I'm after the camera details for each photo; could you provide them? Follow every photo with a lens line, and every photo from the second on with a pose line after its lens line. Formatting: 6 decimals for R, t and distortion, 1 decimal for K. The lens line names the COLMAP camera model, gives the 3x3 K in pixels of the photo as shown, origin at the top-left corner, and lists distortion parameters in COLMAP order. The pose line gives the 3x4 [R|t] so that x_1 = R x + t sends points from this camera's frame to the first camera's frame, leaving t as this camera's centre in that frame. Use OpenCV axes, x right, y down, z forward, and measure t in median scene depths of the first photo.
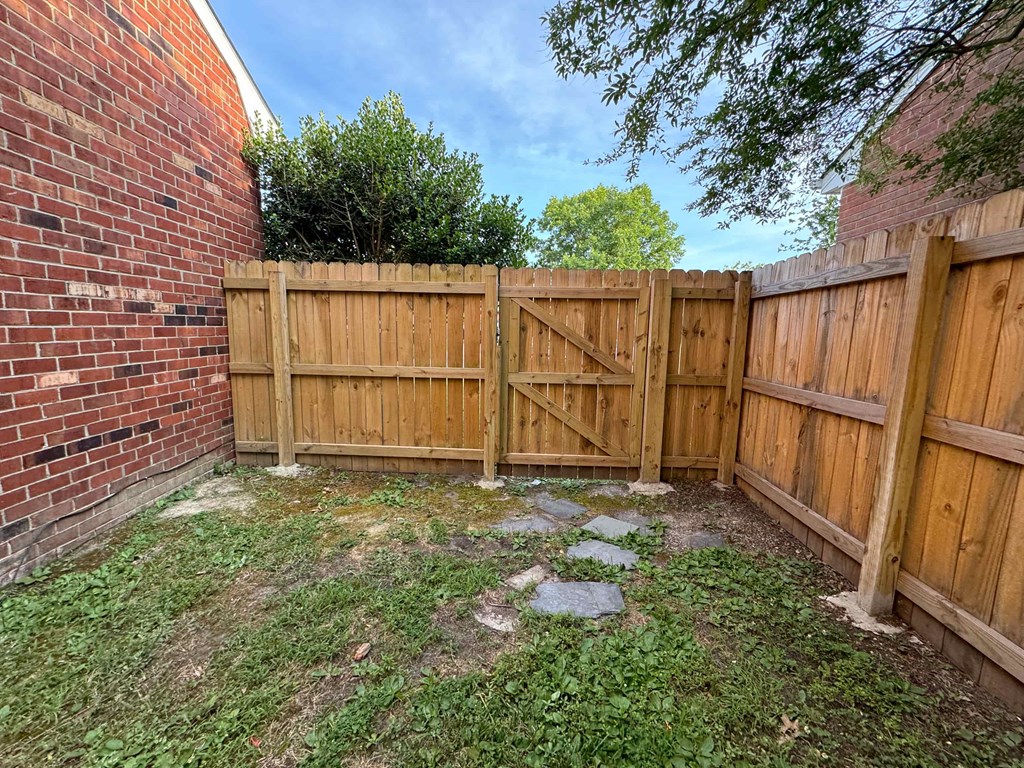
lens RADIAL K [[409.6, 0, 506.3], [0, 409.6, 384.4], [0, 0, 1]] dist [-0.005217, 0.000877]
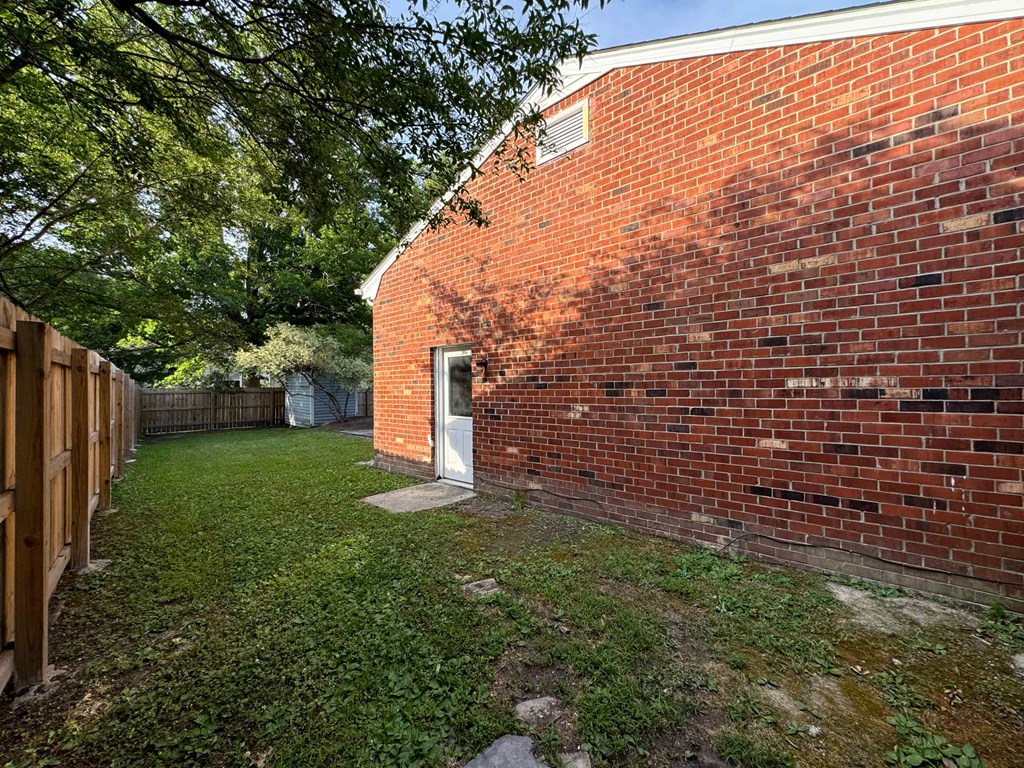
lens RADIAL K [[409.6, 0, 514.7], [0, 409.6, 386.4], [0, 0, 1]] dist [-0.005217, 0.000877]
pose [[-0.686974, -0.023086, -0.726315, 0.557263], [-0.110753, 0.991145, 0.073251, -0.196217], [0.718192, 0.130764, -0.683448, 1.139200]]
